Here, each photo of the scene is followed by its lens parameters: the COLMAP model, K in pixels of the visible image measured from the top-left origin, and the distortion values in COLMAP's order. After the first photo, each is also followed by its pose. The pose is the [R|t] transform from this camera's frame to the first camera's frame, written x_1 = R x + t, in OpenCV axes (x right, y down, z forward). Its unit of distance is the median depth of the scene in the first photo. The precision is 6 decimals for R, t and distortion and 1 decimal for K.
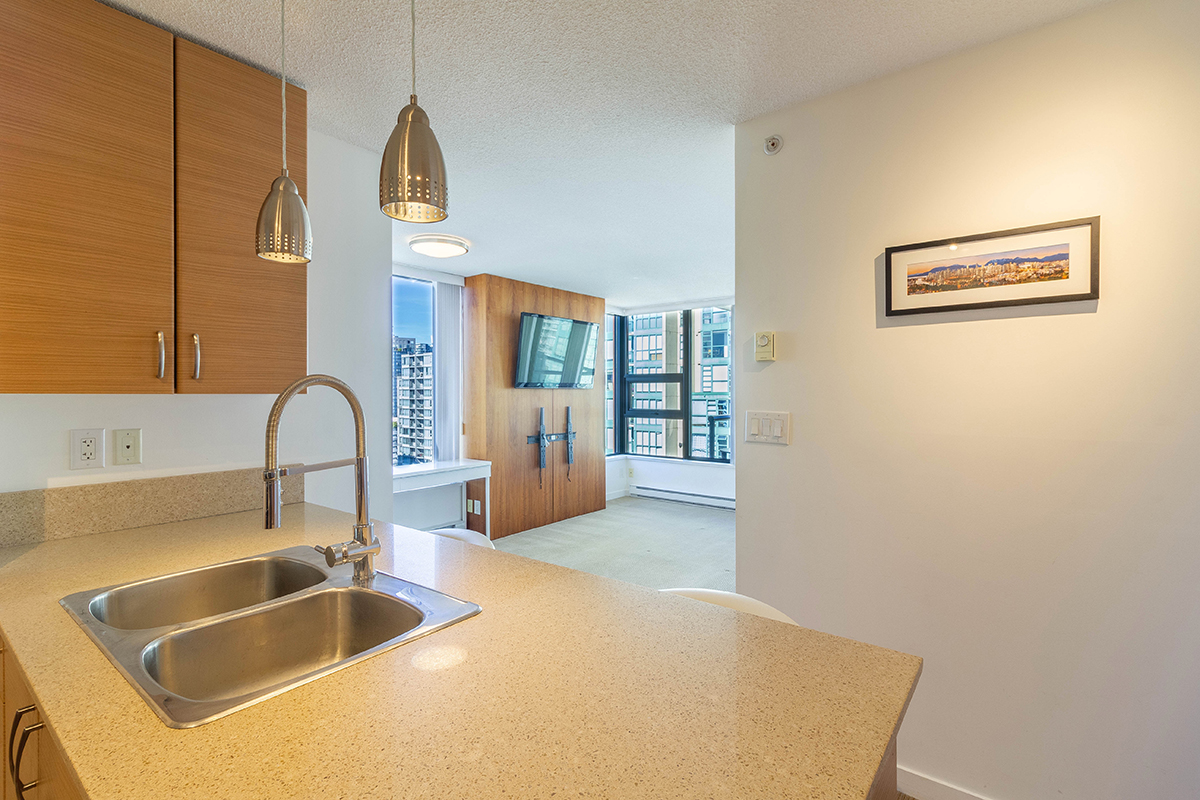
lens RADIAL K [[555.9, 0, 600.0], [0, 555.9, 400.0], [0, 0, 1]] dist [0.001769, 0.000316]
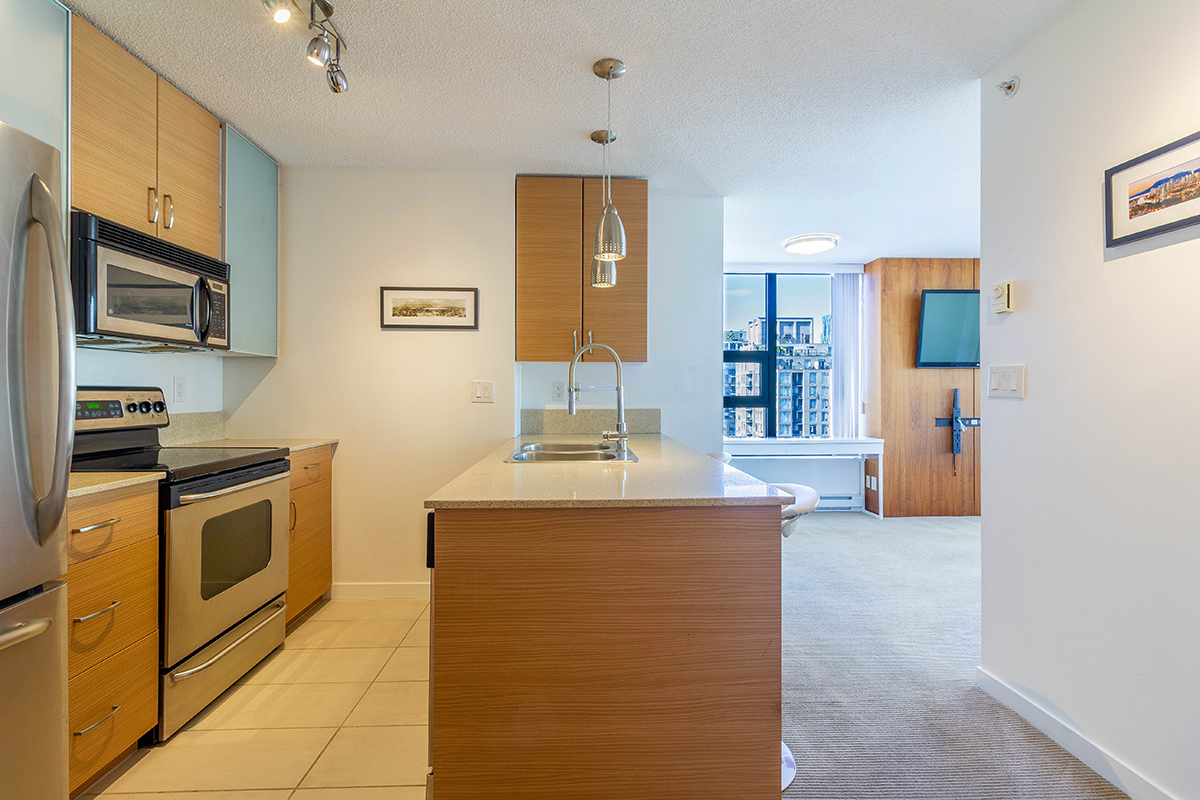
lens RADIAL K [[561.2, 0, 601.9], [0, 561.2, 391.4], [0, 0, 1]] dist [0.002163, 0.000602]
pose [[0.647779, 0.000592, -0.761828, 0.244891], [-0.010154, 0.999918, -0.007857, 0.033745], [0.761761, 0.012825, 0.647731, -0.067787]]
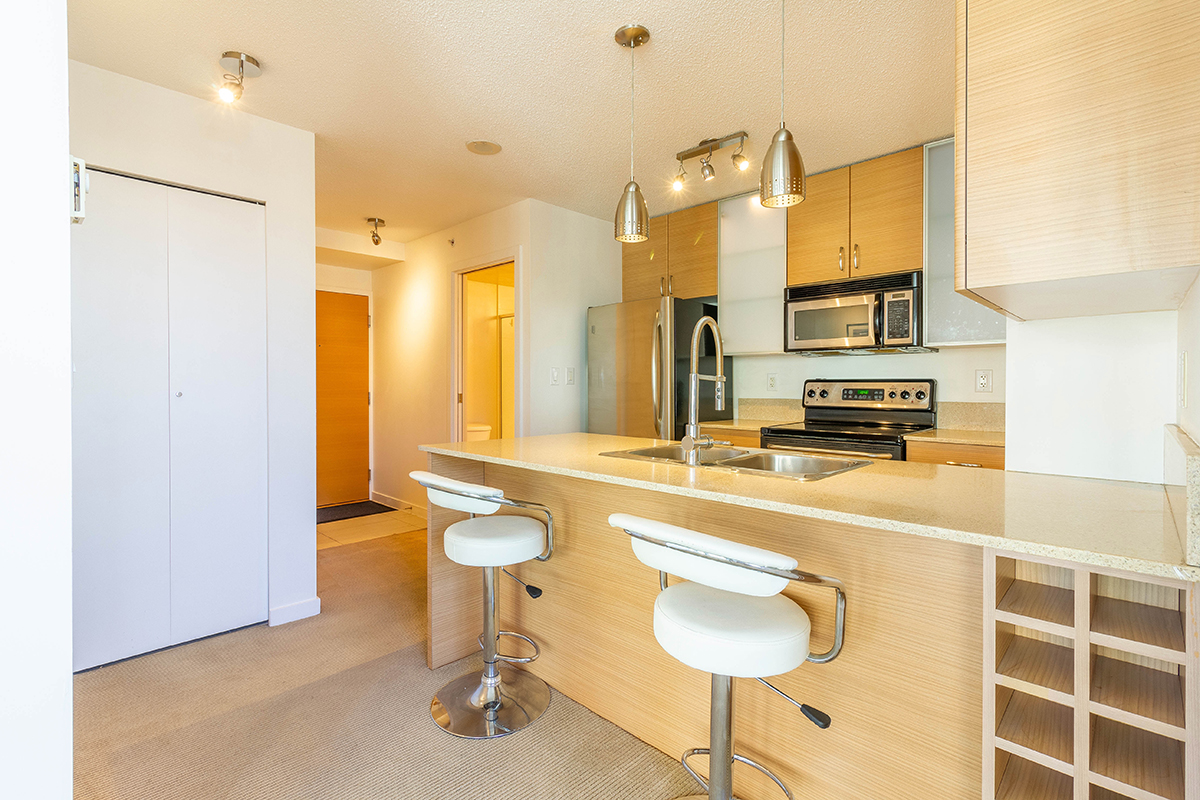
lens RADIAL K [[557.1, 0, 603.3], [0, 557.1, 379.2], [0, 0, 1]] dist [0.002794, 0.000526]
pose [[-0.995493, 0.002699, 0.094794, -0.082884], [0.003342, 0.999972, 0.006628, 0.024976], [-0.094774, 0.006914, -0.995475, 0.587137]]
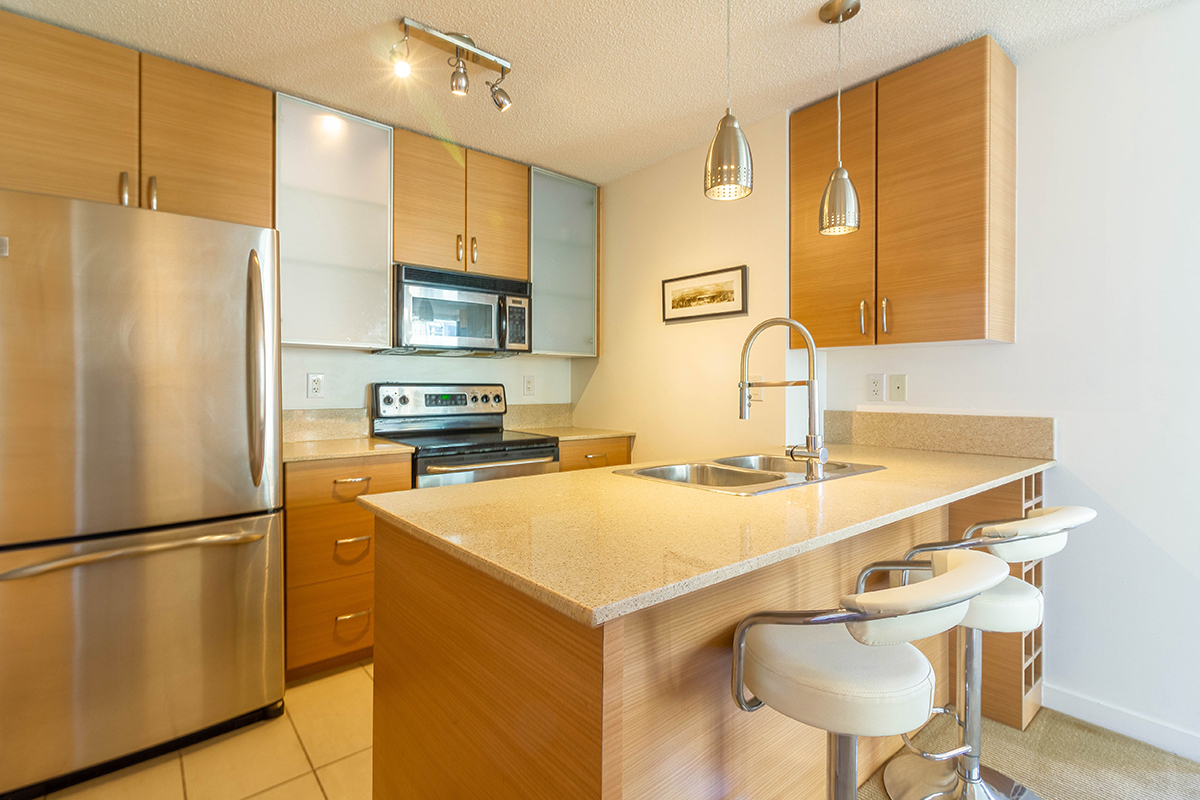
lens RADIAL K [[558.4, 0, 603.4], [0, 558.4, 388.2], [0, 0, 1]] dist [0.000720, 0.000329]
pose [[-0.211102, 0.004072, -0.977455, 0.222901], [-0.012634, 0.999896, 0.006894, 0.029680], [0.977382, 0.013804, -0.211029, 0.204185]]
